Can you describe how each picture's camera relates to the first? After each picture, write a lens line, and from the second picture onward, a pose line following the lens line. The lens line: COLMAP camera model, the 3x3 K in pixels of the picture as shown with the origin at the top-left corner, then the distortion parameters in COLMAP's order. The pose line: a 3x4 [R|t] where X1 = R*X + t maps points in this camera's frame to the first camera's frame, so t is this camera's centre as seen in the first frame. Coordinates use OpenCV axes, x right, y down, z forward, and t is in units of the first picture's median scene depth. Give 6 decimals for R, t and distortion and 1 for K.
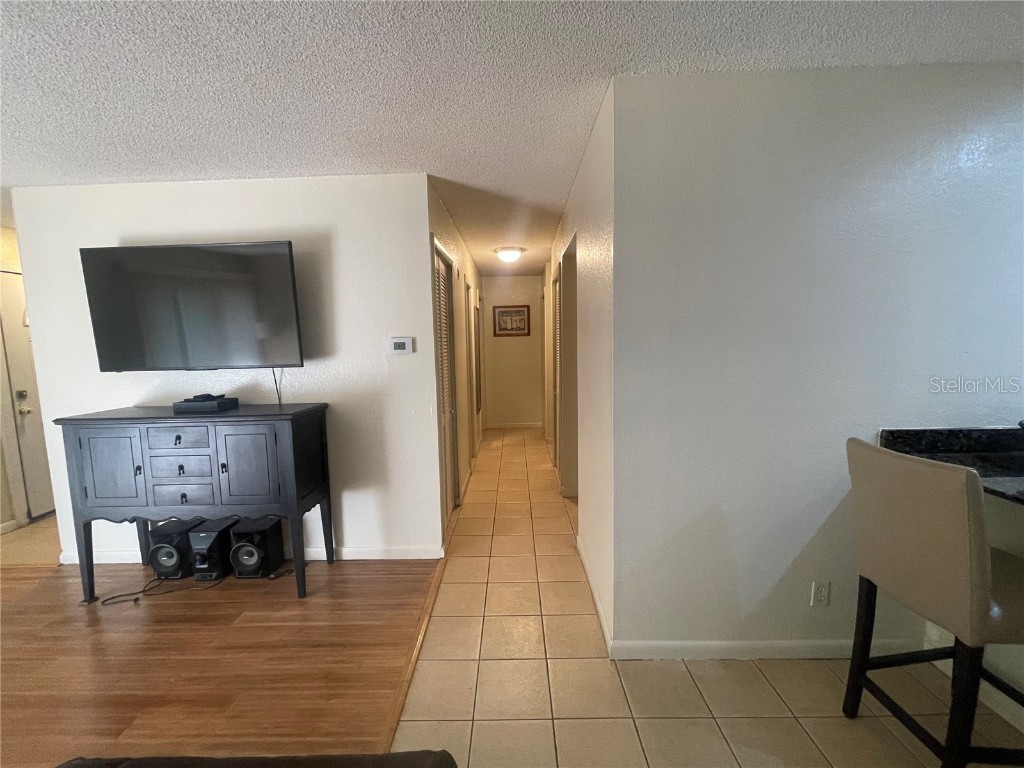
lens RADIAL K [[411.3, 0, 507.7], [0, 411.3, 385.8], [0, 0, 1]] dist [-0.002495, 0.000877]
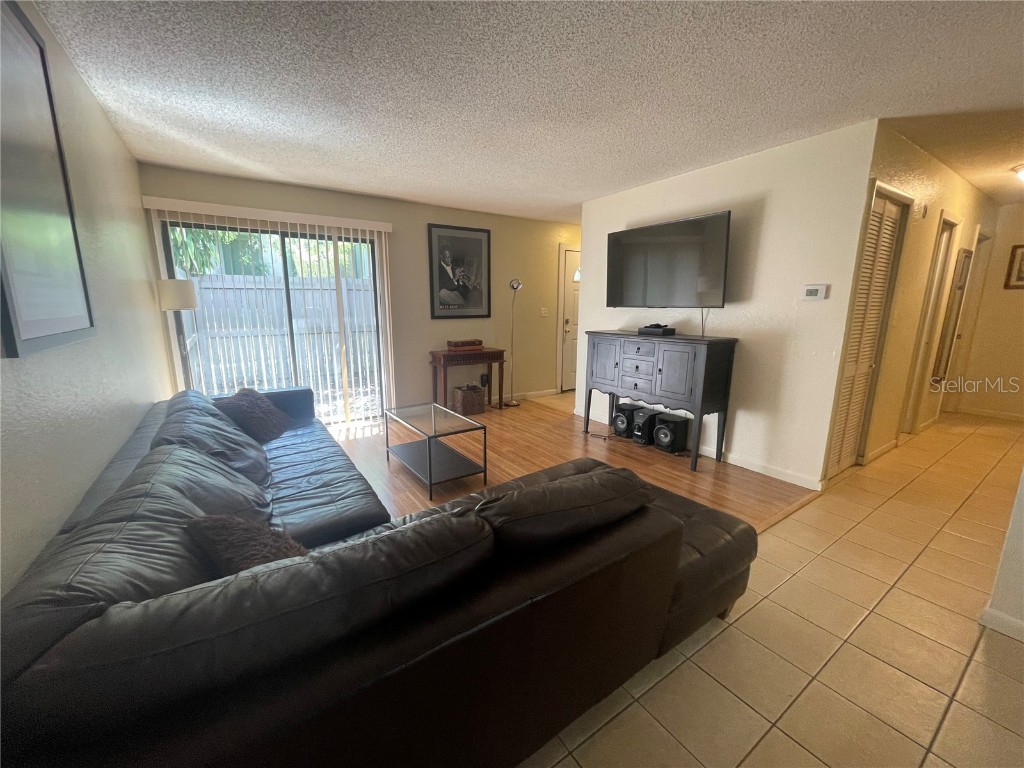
lens RADIAL K [[411.3, 0, 512.6], [0, 411.3, 382.9], [0, 0, 1]] dist [-0.002495, 0.000877]
pose [[0.572266, 0.179358, -0.800214, 0.210712], [-0.103087, 0.983783, 0.146781, 0.064776], [0.813563, -0.001506, 0.581474, -0.311411]]
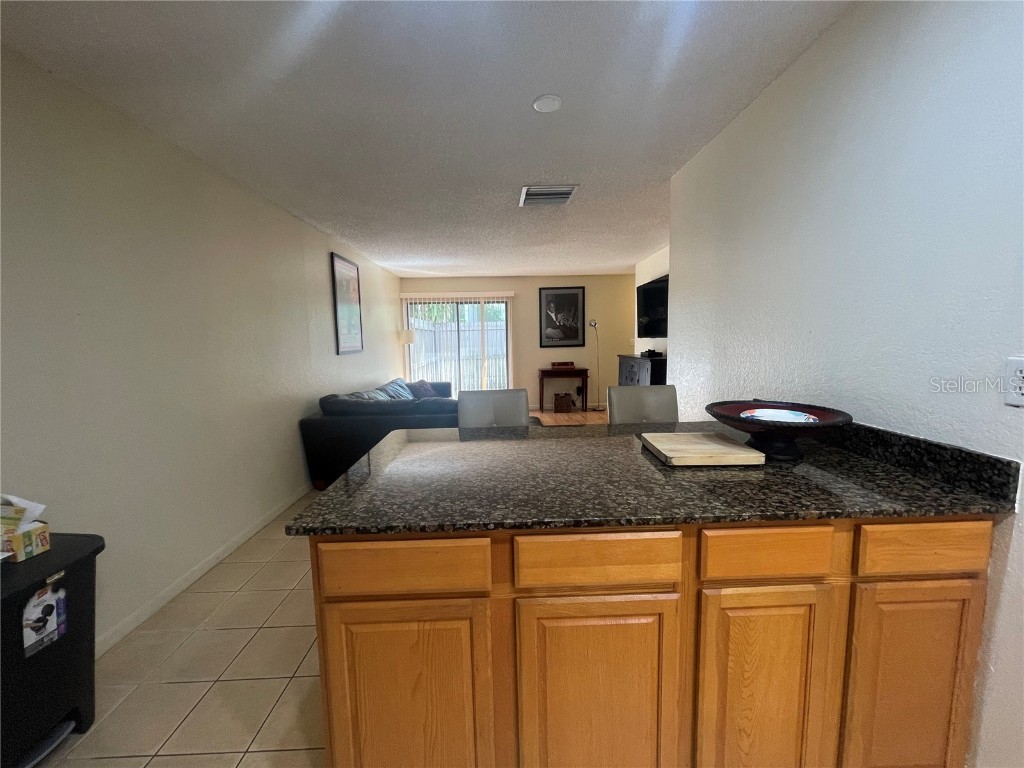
lens RADIAL K [[411.3, 0, 512.4], [0, 411.3, 381.6], [0, 0, 1]] dist [-0.002495, 0.000877]
pose [[0.041281, 0.129143, -0.990766, 1.364877], [-0.087506, 0.988269, 0.125172, -0.019938], [0.995308, 0.081531, 0.052098, 0.173374]]
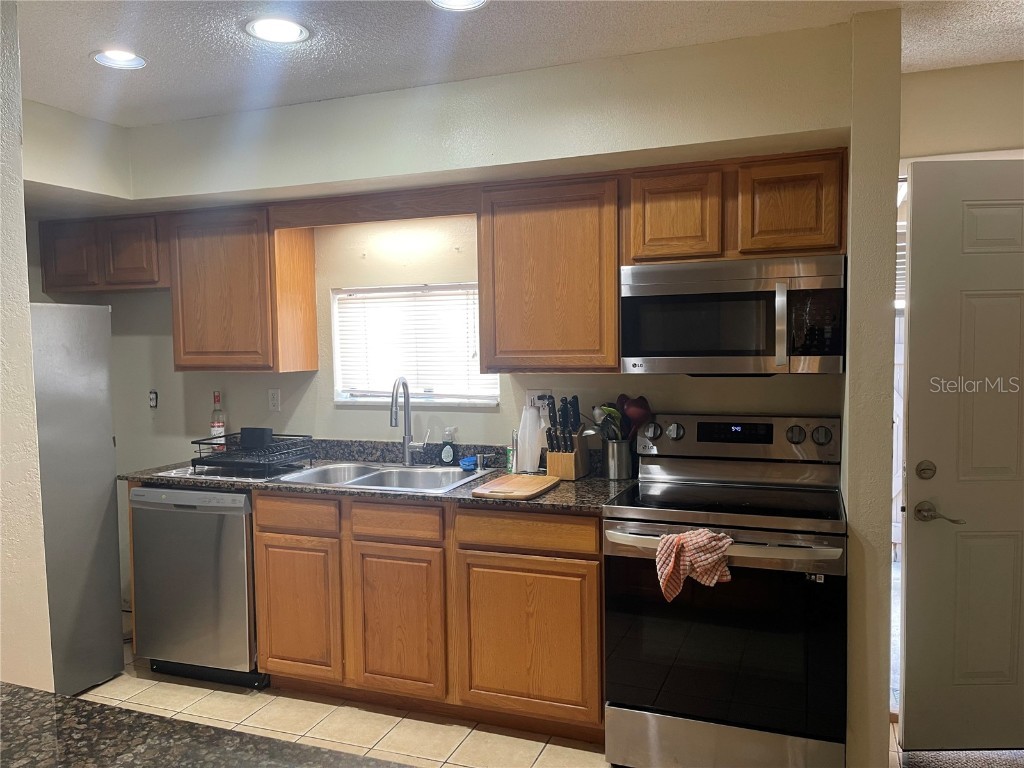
lens RADIAL K [[771.4, 0, 513.2], [0, 771.4, 386.4], [0, 0, 1]] dist [0.046748, -0.050486]
pose [[0.333535, -0.039309, 0.941918, 0.639378], [0.109811, 0.993949, 0.002596, -0.041190], [-0.936320, 0.102567, 0.335833, -0.041721]]
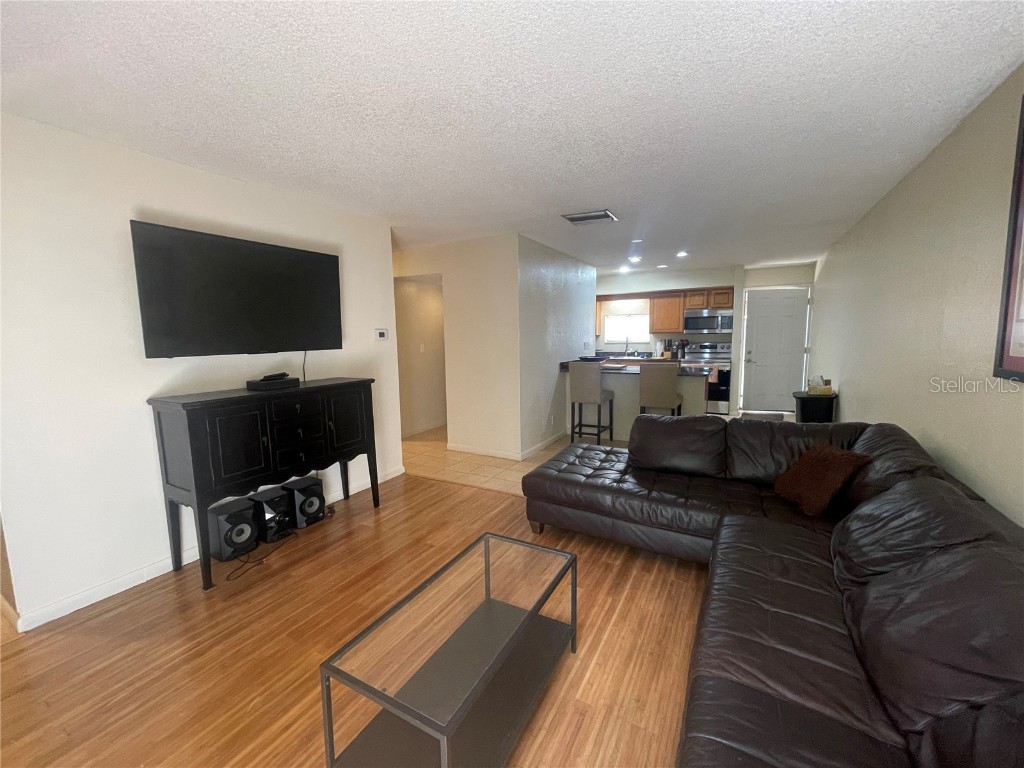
lens RADIAL K [[411.3, 0, 506.3], [0, 411.3, 384.0], [0, 0, 1]] dist [-0.002495, 0.000877]
pose [[0.485149, -0.087965, 0.869996, -1.379663], [0.099159, 0.994044, 0.045211, 0.059203], [-0.868791, 0.064334, 0.490982, -0.121974]]
